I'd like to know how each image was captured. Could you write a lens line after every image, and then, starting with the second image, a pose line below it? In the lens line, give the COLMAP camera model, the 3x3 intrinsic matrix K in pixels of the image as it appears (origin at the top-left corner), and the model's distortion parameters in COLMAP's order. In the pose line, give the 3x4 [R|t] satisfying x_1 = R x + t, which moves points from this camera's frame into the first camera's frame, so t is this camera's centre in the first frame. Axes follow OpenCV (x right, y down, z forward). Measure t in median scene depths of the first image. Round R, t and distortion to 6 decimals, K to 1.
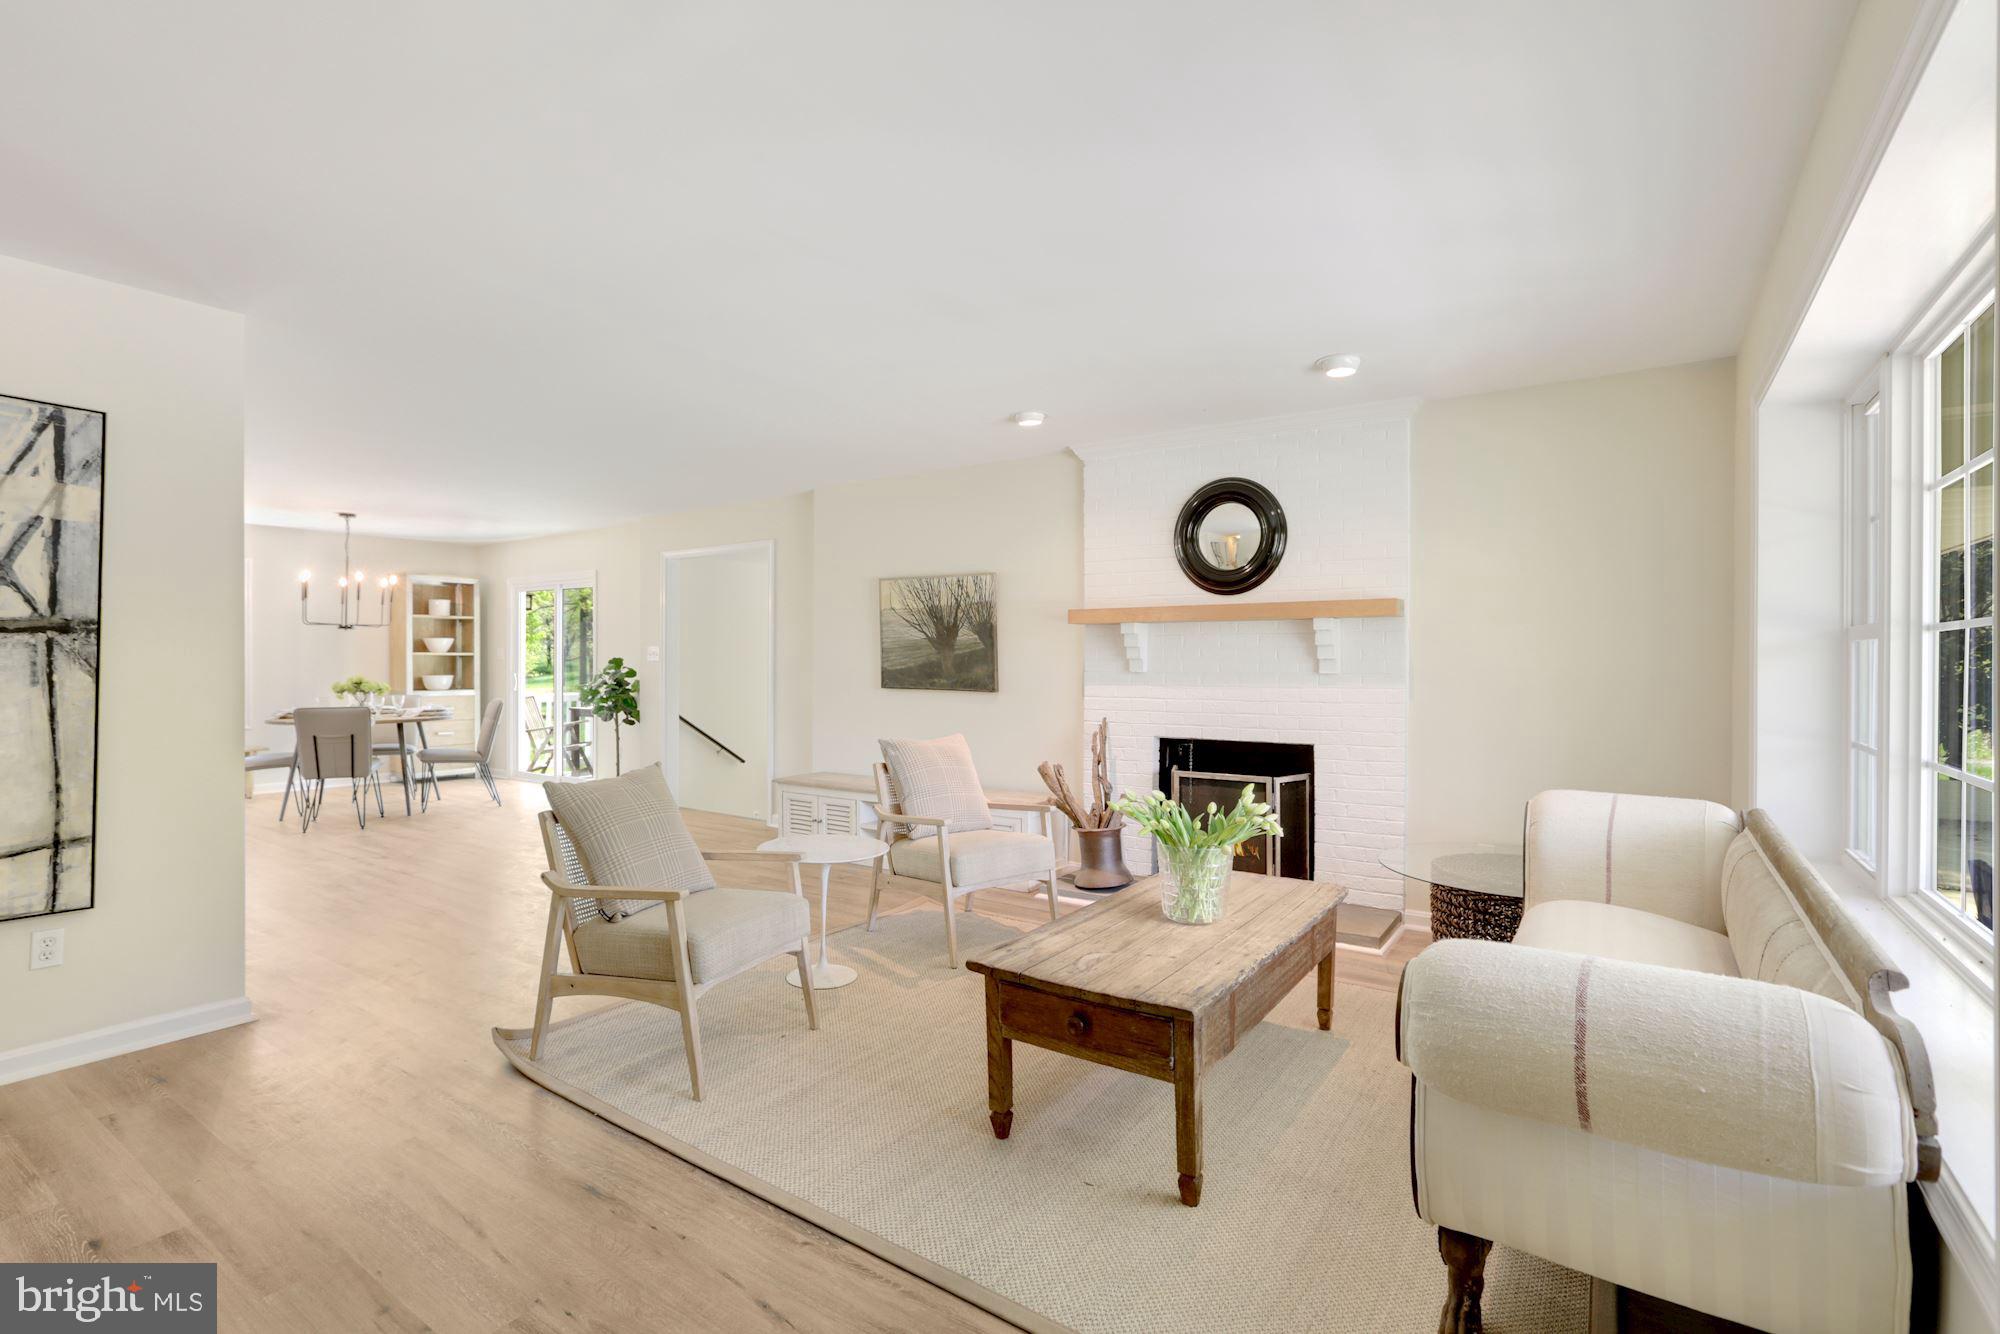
lens RADIAL K [[946.2, 0, 1013.8], [0, 946.2, 658.7], [0, 0, 1]] dist [-0.032348, 0.003057]
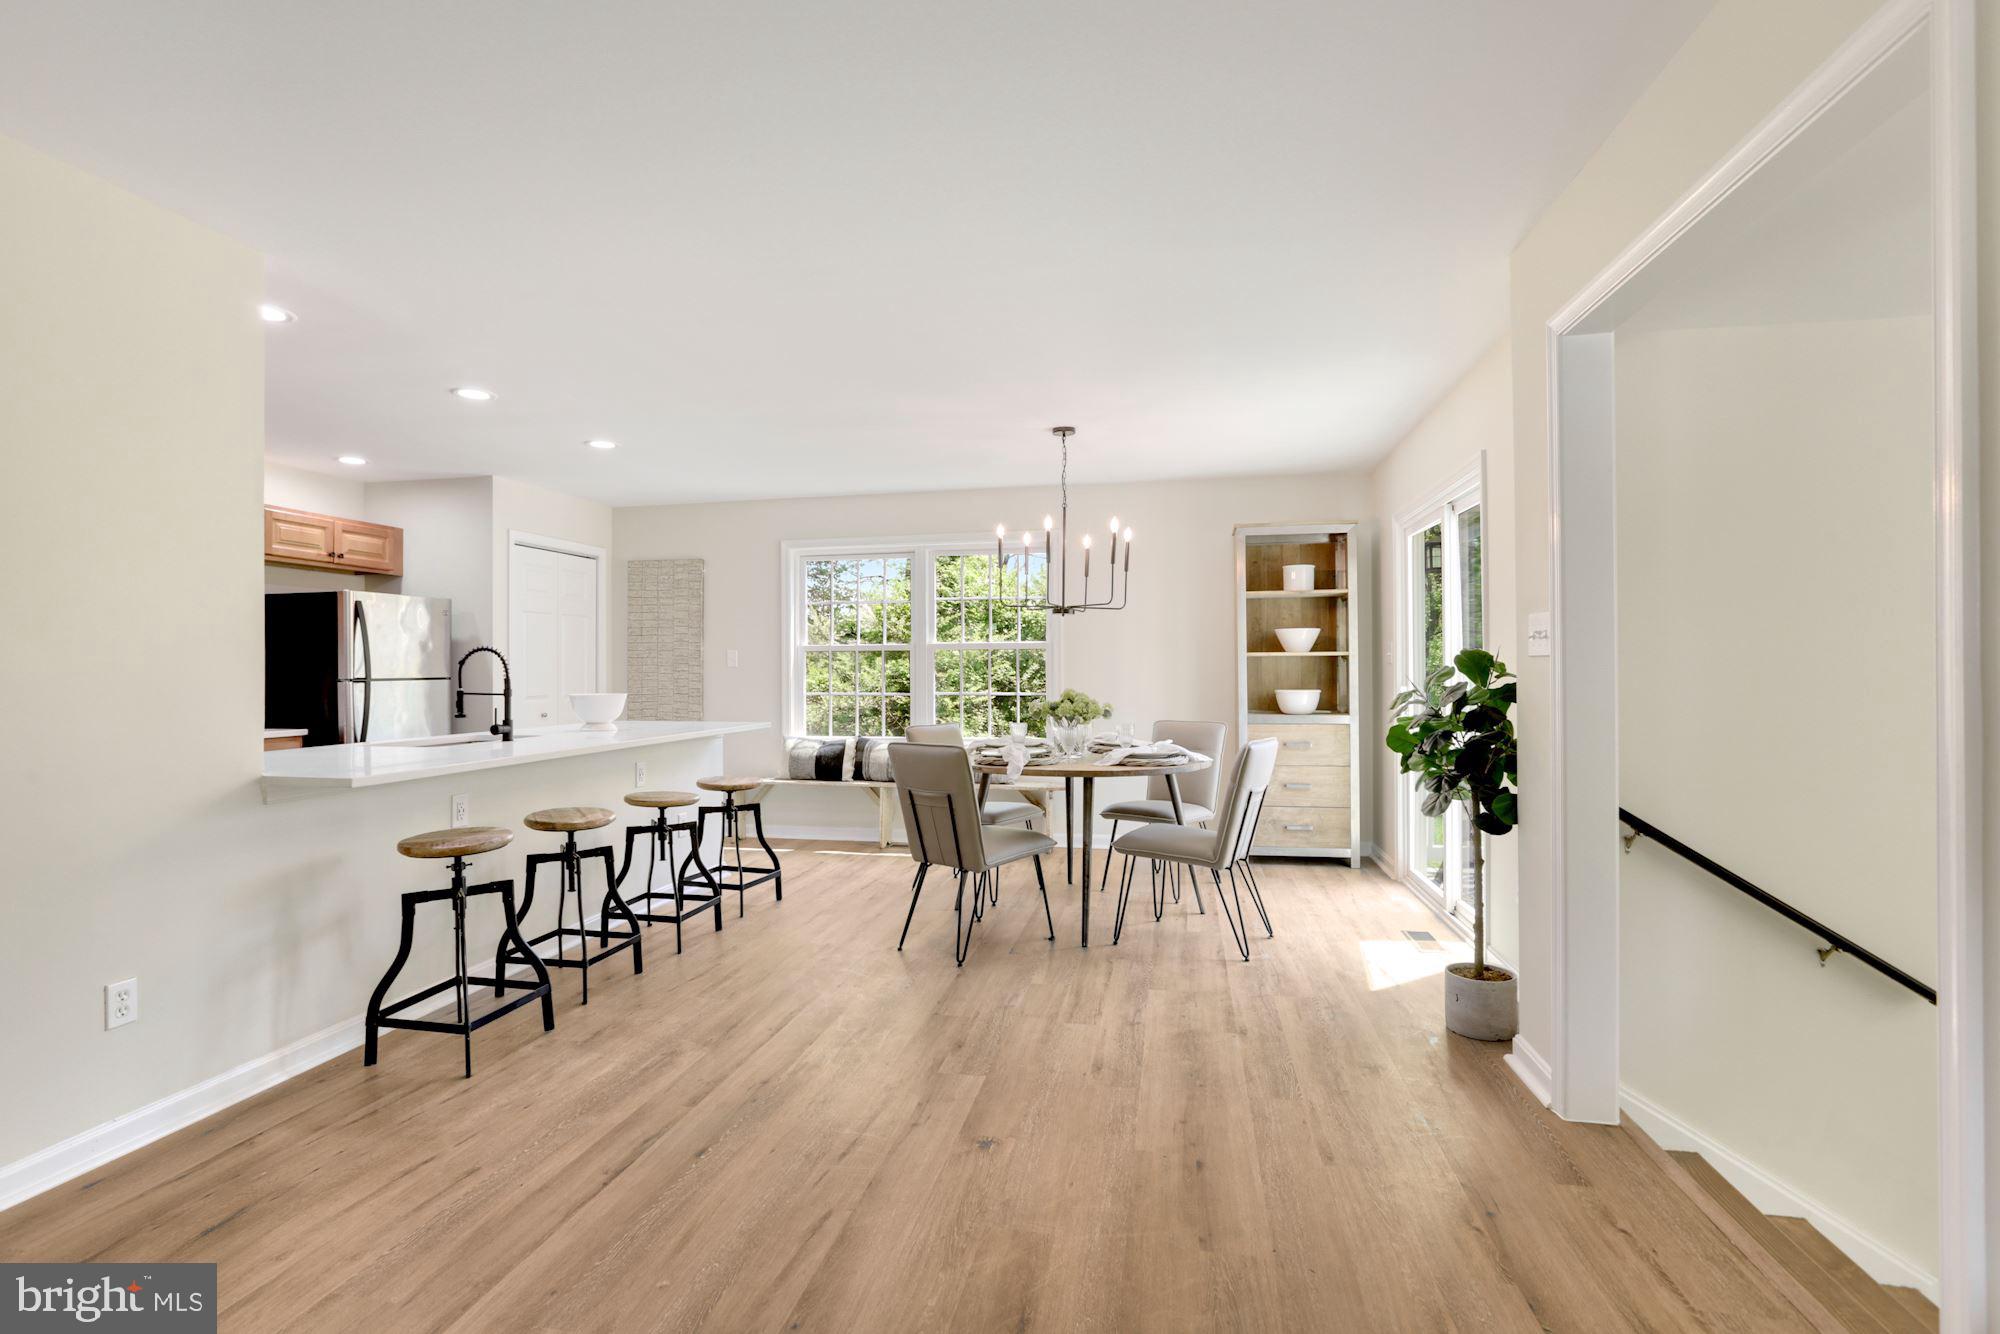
lens RADIAL K [[946.2, 0, 981.0], [0, 946.2, 658.9], [0, 0, 1]] dist [-0.032348, 0.003057]
pose [[0.383253, -0.008714, -0.923602, -0.198820], [0.000428, 0.999957, -0.009257, 0.005780], [0.923643, 0.003153, 0.383240, 0.912818]]
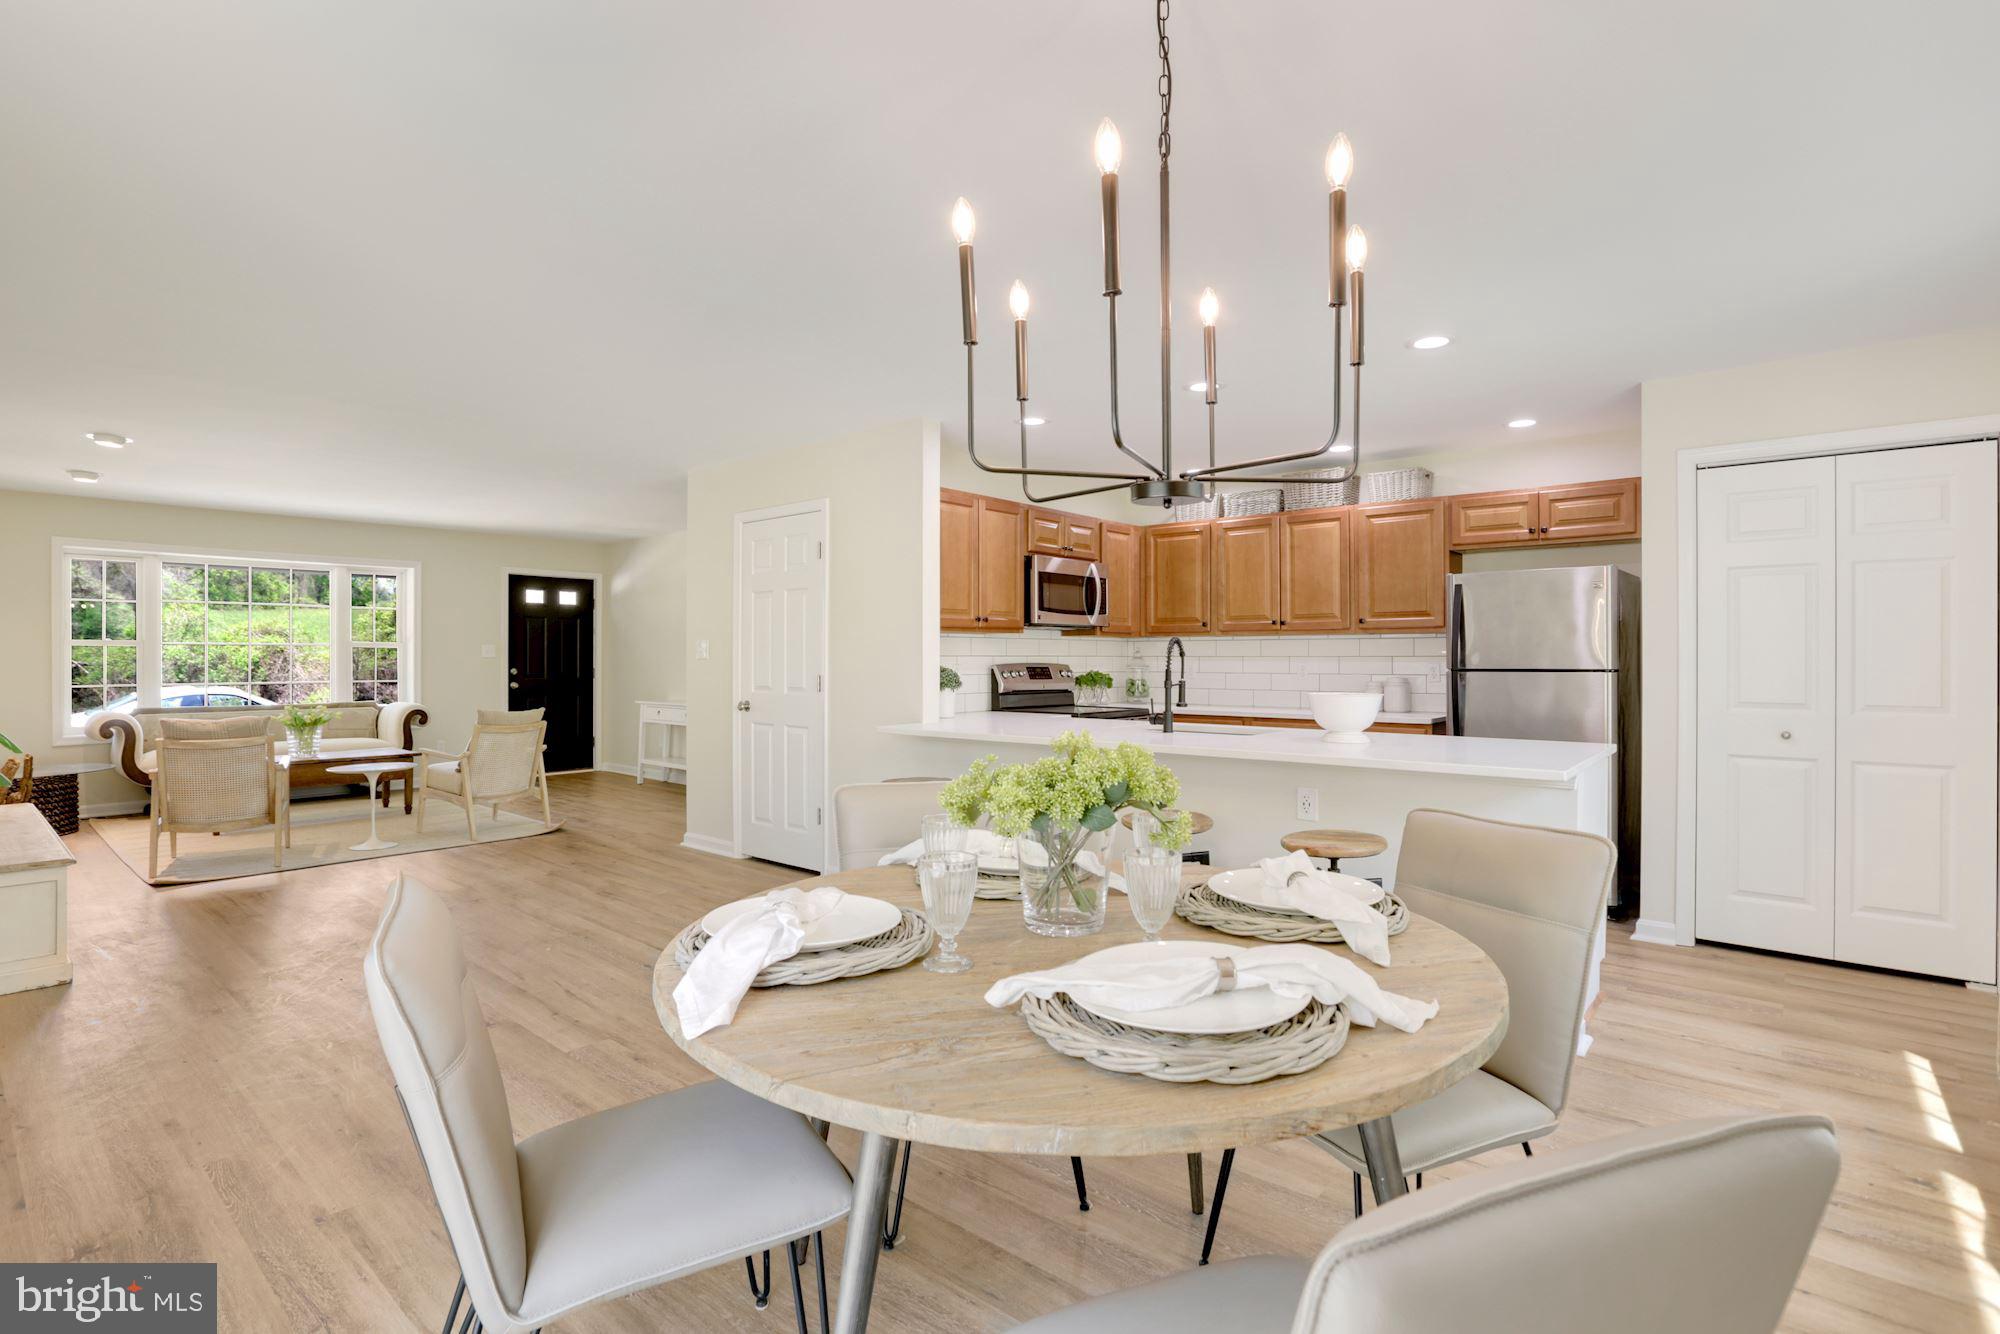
lens RADIAL K [[946.2, 0, 987.9], [0, 946.2, 651.3], [0, 0, 1]] dist [-0.032348, 0.003057]
pose [[-0.993763, 0.002086, 0.111495, -0.907537], [0.002055, 0.999998, -0.000387, 0.000441], [-0.111496, -0.000155, -0.993765, 1.556475]]
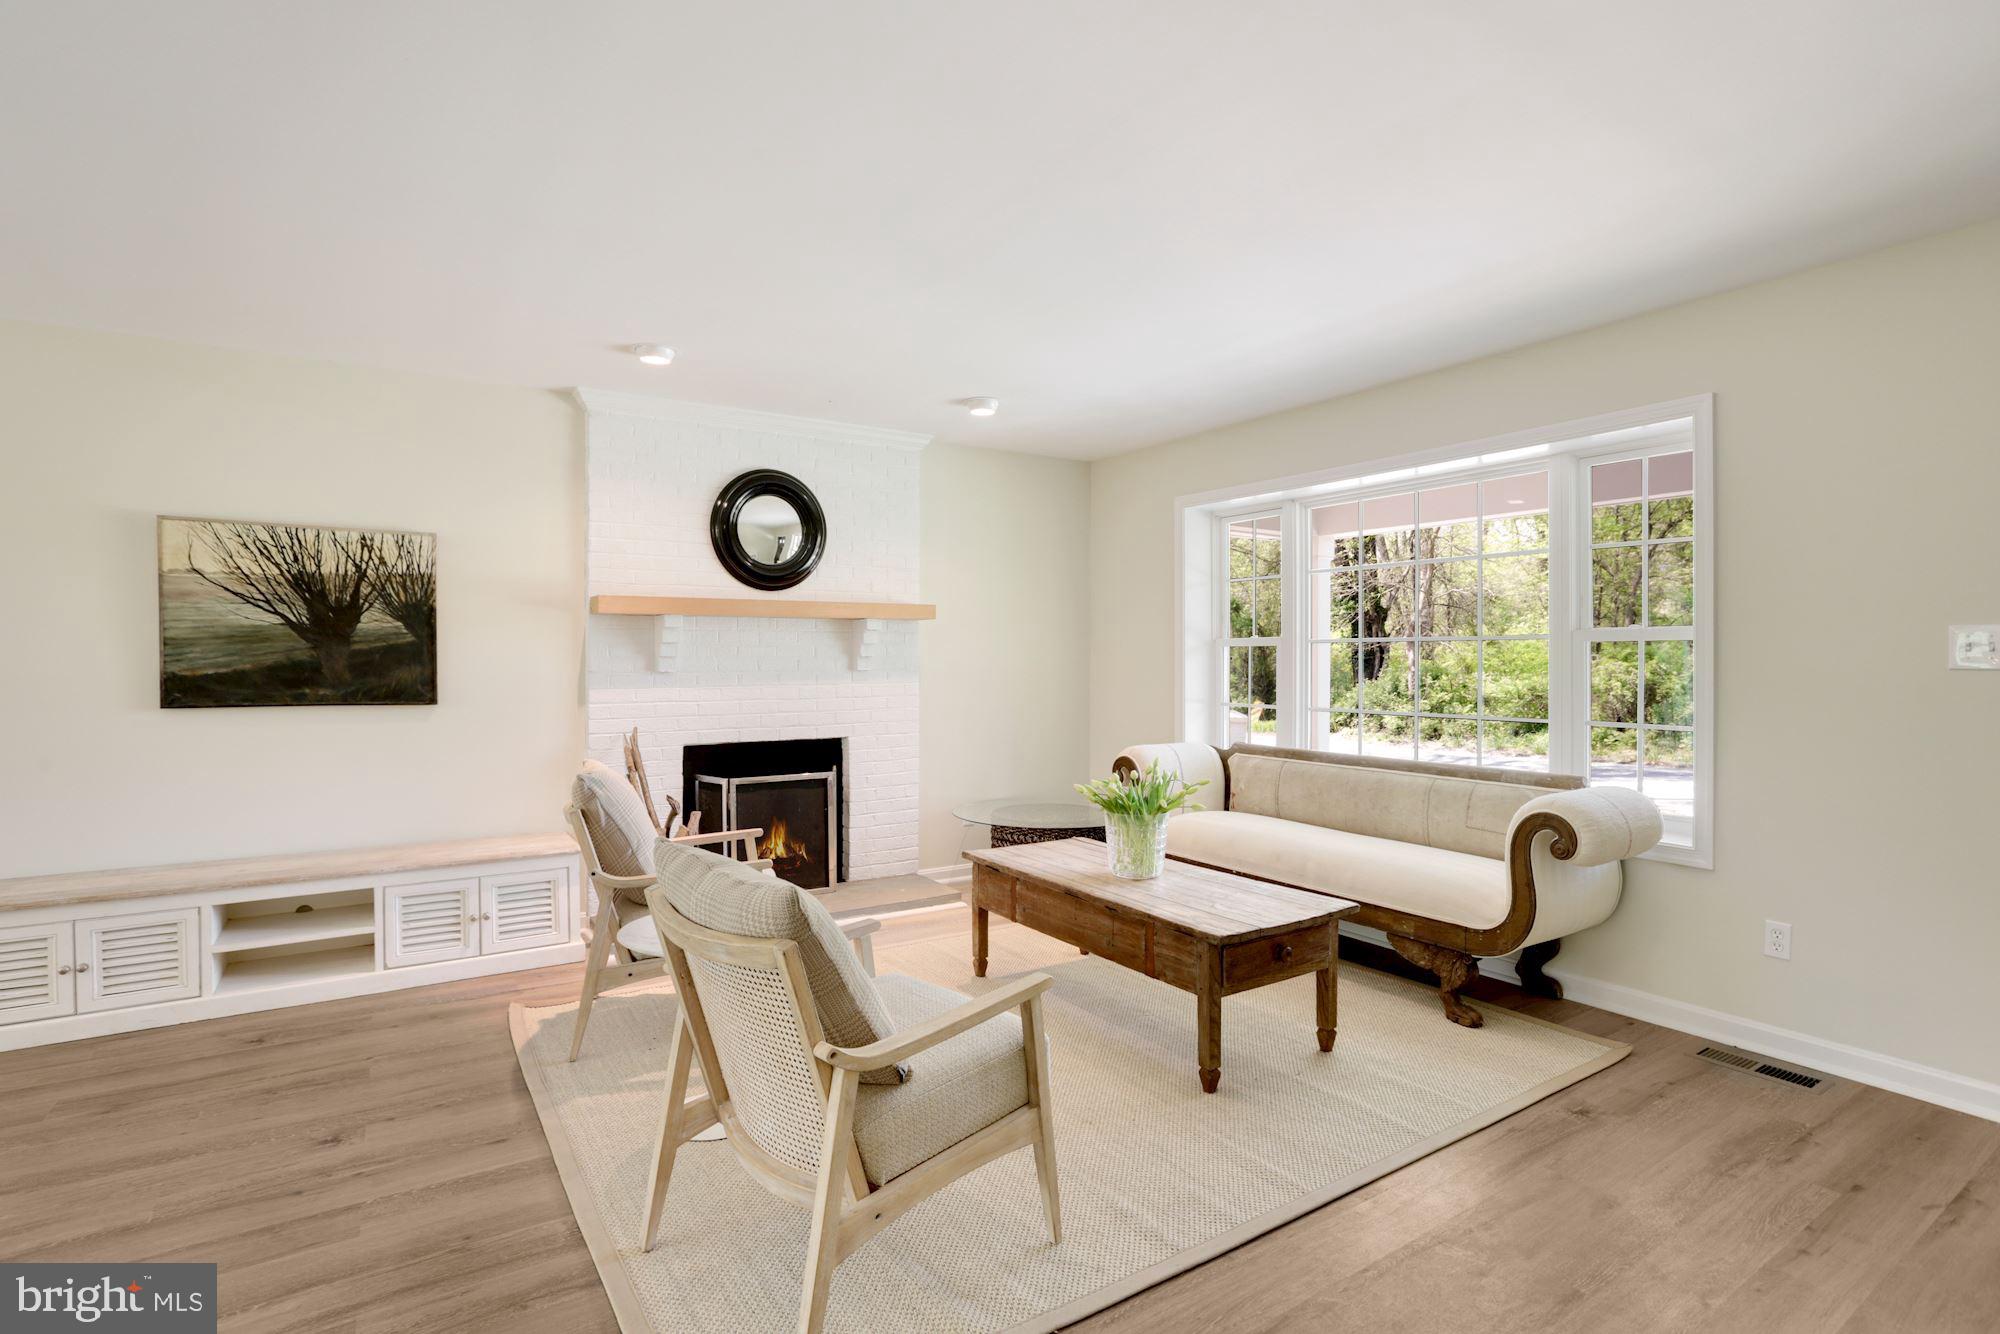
lens RADIAL K [[946.2, 0, 1011.8], [0, 946.2, 655.3], [0, 0, 1]] dist [-0.032348, 0.003057]
pose [[0.396485, -0.000396, 0.918041, -0.468959], [-0.000793, 0.999999, 0.000774, -0.001851], [-0.918041, -0.001035, 0.396484, 0.326334]]
